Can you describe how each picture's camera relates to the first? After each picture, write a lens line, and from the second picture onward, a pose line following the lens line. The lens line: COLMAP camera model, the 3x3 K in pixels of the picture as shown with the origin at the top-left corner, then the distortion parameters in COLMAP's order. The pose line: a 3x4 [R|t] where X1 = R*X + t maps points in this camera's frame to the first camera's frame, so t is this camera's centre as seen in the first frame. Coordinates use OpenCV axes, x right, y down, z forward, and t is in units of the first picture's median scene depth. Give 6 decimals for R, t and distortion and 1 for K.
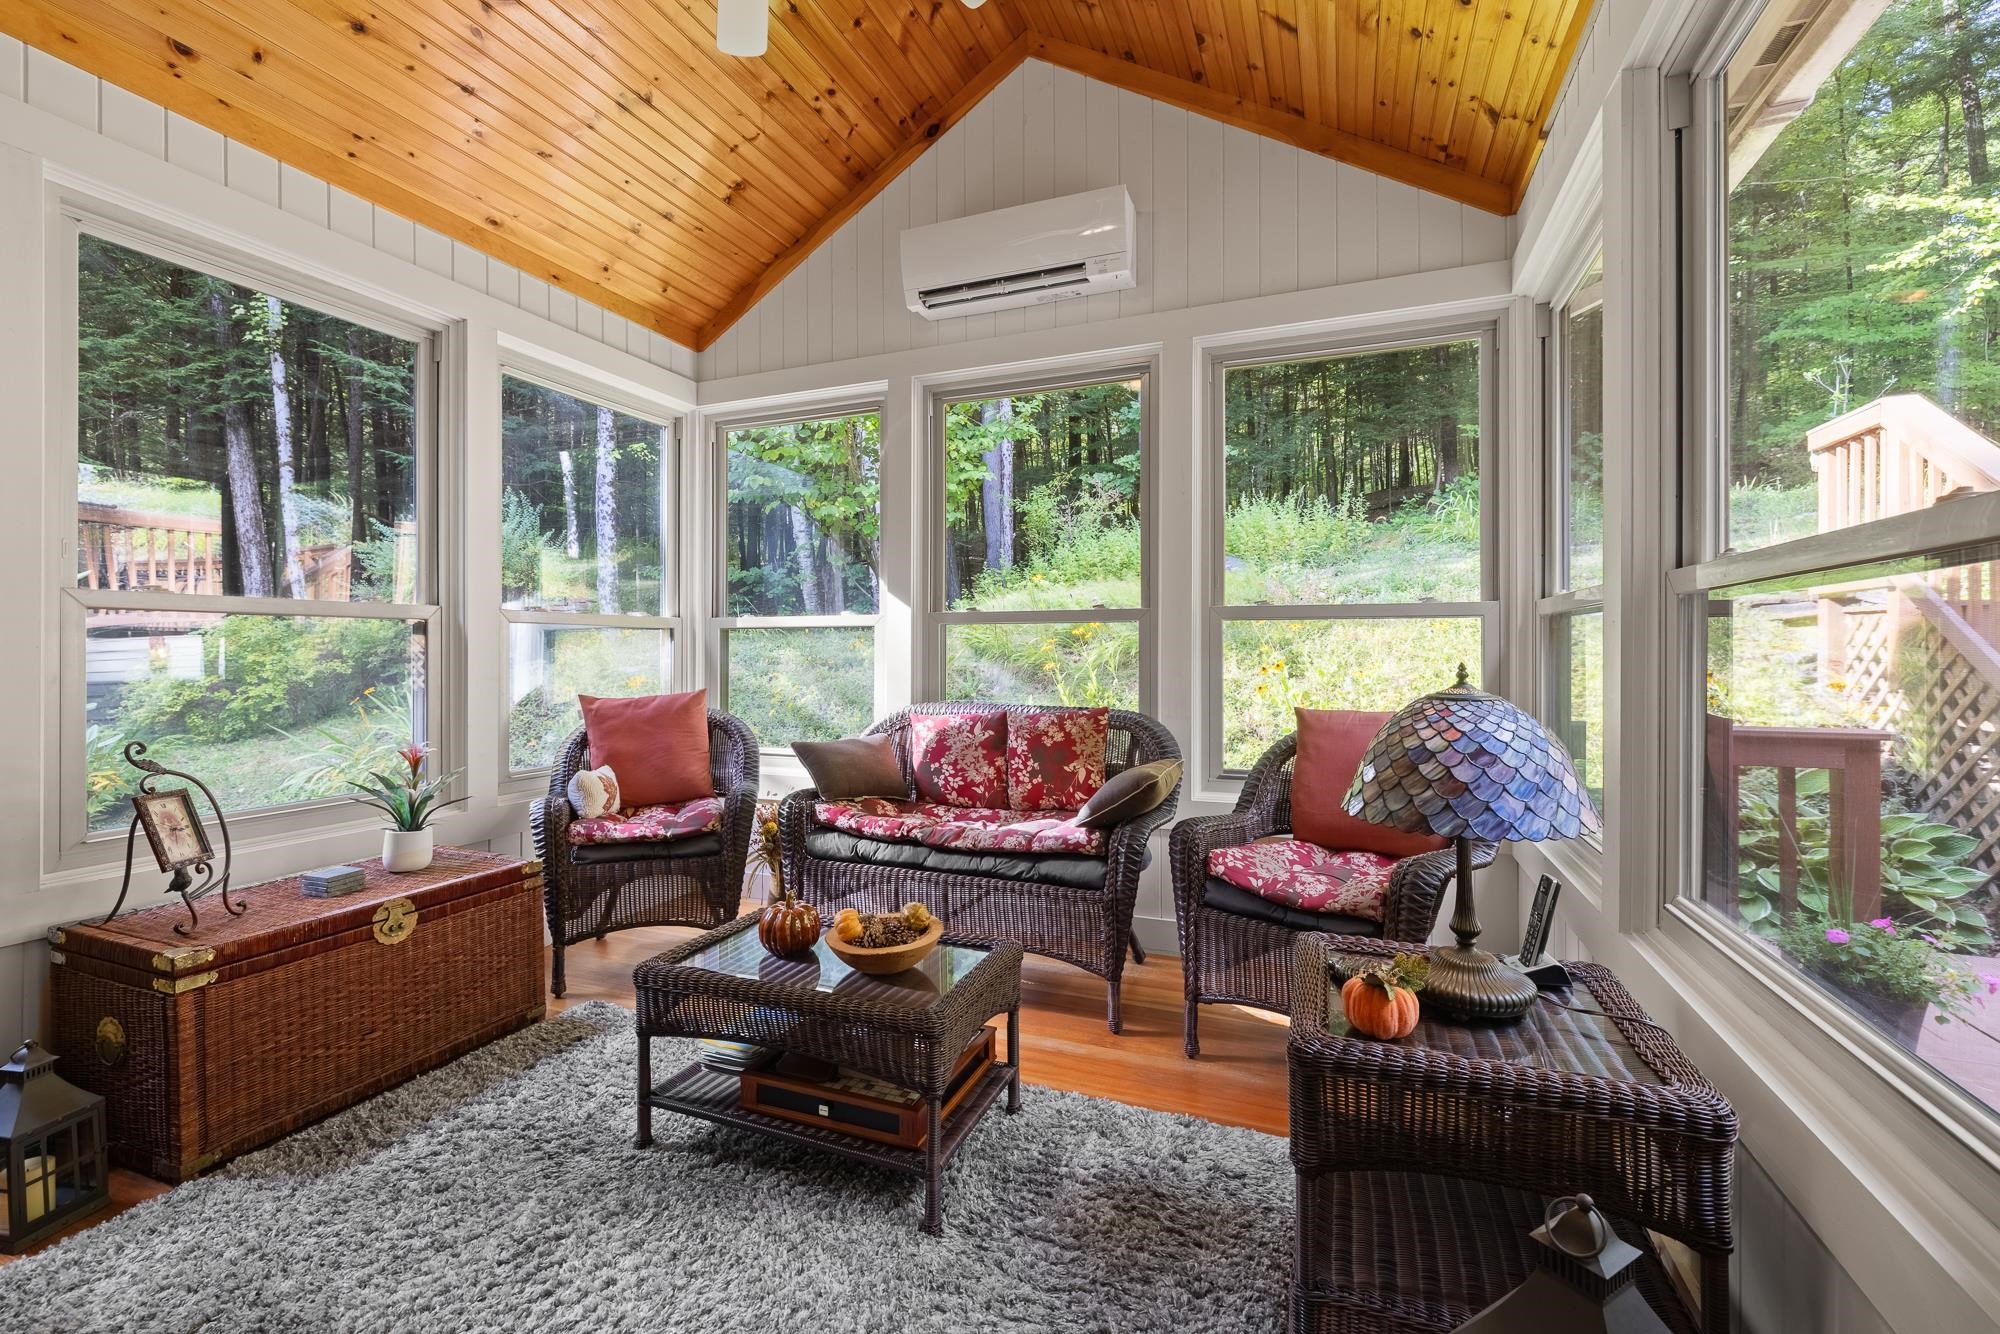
lens RADIAL K [[836.3, 0, 1022.5], [0, 836.3, 642.6], [0, 0, 1]] dist [-0.002428, -0.000228]
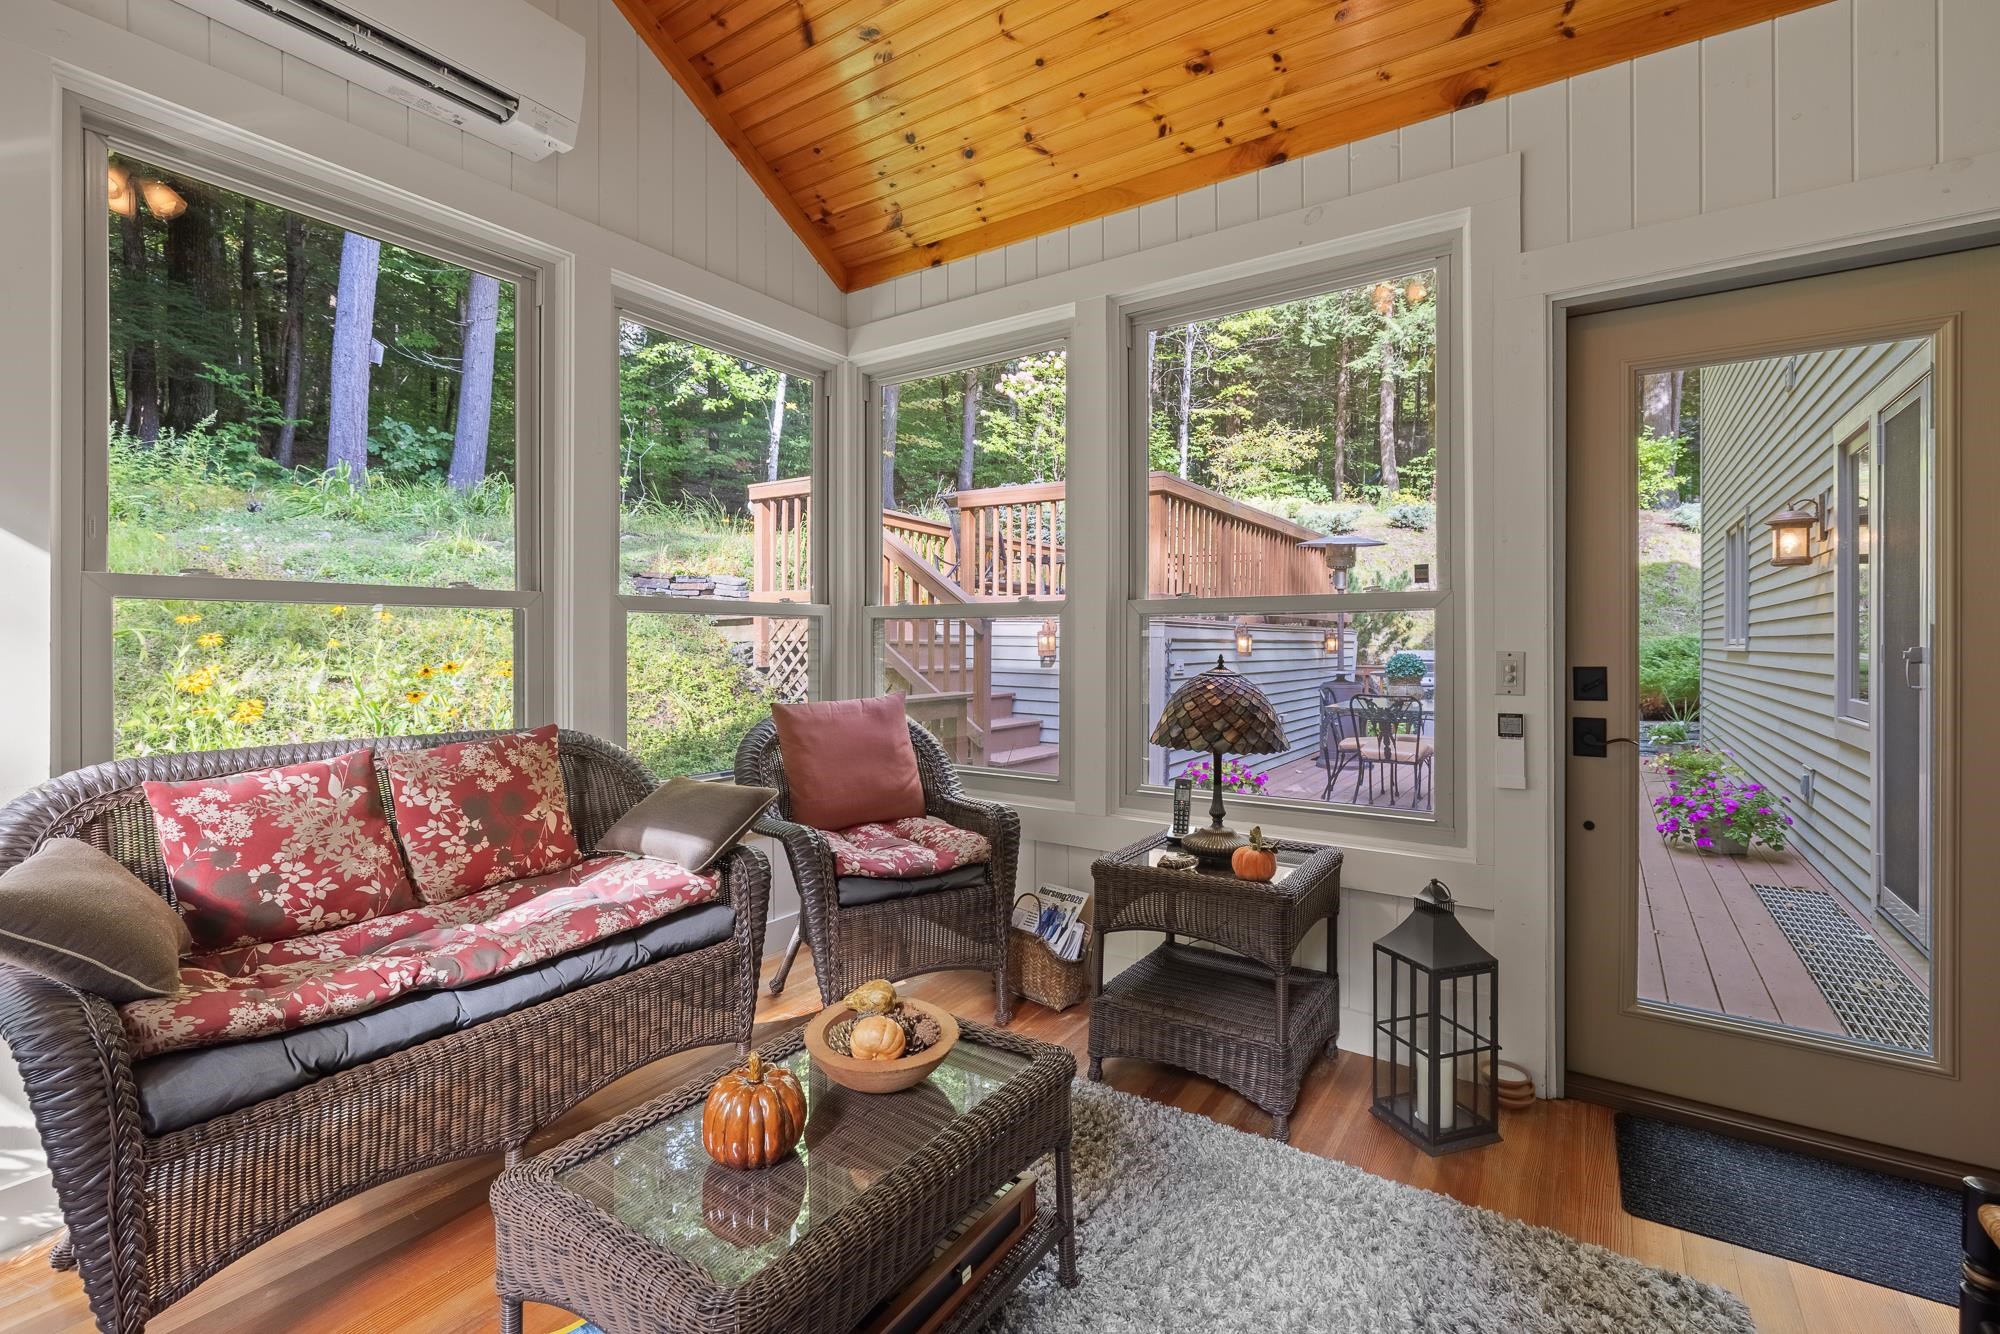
lens RADIAL K [[860.1, 0, 992.2], [0, 860.1, 633.5], [0, 0, 1]] dist [-0.000614, -0.000147]
pose [[0.233496, 0.008820, 0.972318, -0.539032], [-0.004393, 0.999958, -0.008016, 0.001029], [-0.972348, -0.002399, 0.233525, 0.443196]]
